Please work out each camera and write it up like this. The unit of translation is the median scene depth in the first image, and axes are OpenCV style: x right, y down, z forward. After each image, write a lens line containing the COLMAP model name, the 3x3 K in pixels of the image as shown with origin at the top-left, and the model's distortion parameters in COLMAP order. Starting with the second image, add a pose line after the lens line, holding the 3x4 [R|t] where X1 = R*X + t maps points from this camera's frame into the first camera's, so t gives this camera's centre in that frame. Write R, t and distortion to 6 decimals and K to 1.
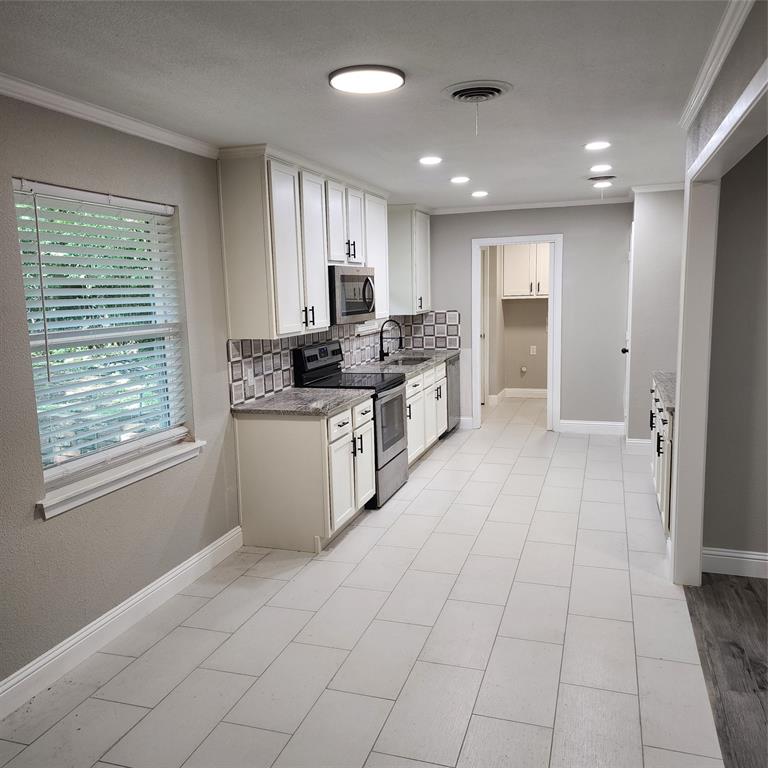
lens RADIAL K [[646.8, 0, 384.0], [0, 646.8, 384.0], [0, 0, 1]] dist [0.114983, -0.002923]
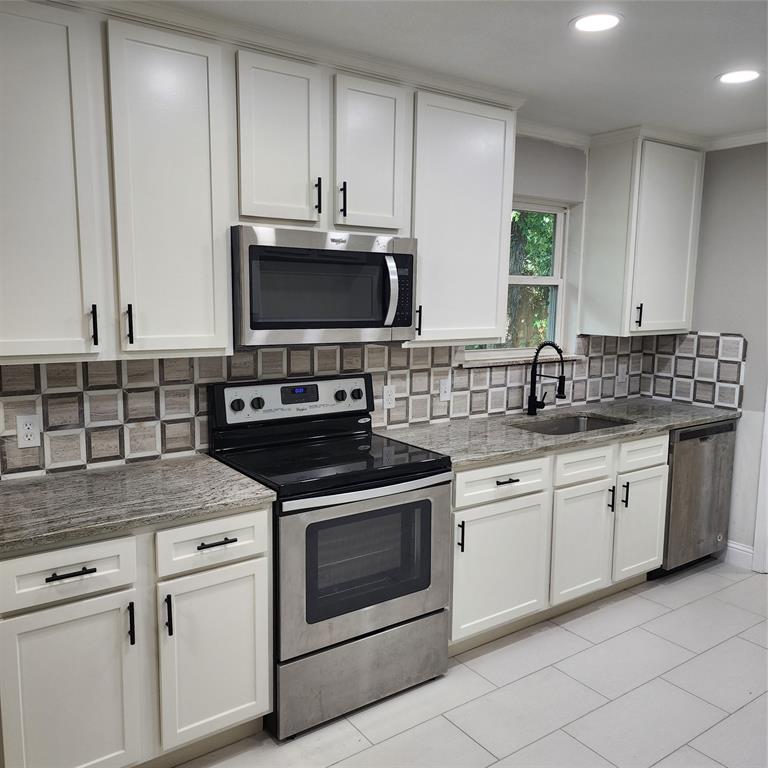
lens RADIAL K [[671.3, 0, 384.0], [0, 671.3, 384.0], [0, 0, 1]] dist [0.045780, -0.018107]
pose [[0.811712, 0.117095, -0.572199, 0.221450], [-0.120840, 0.992168, 0.031615, -0.065431], [0.571420, 0.043483, 0.819505, 0.458444]]
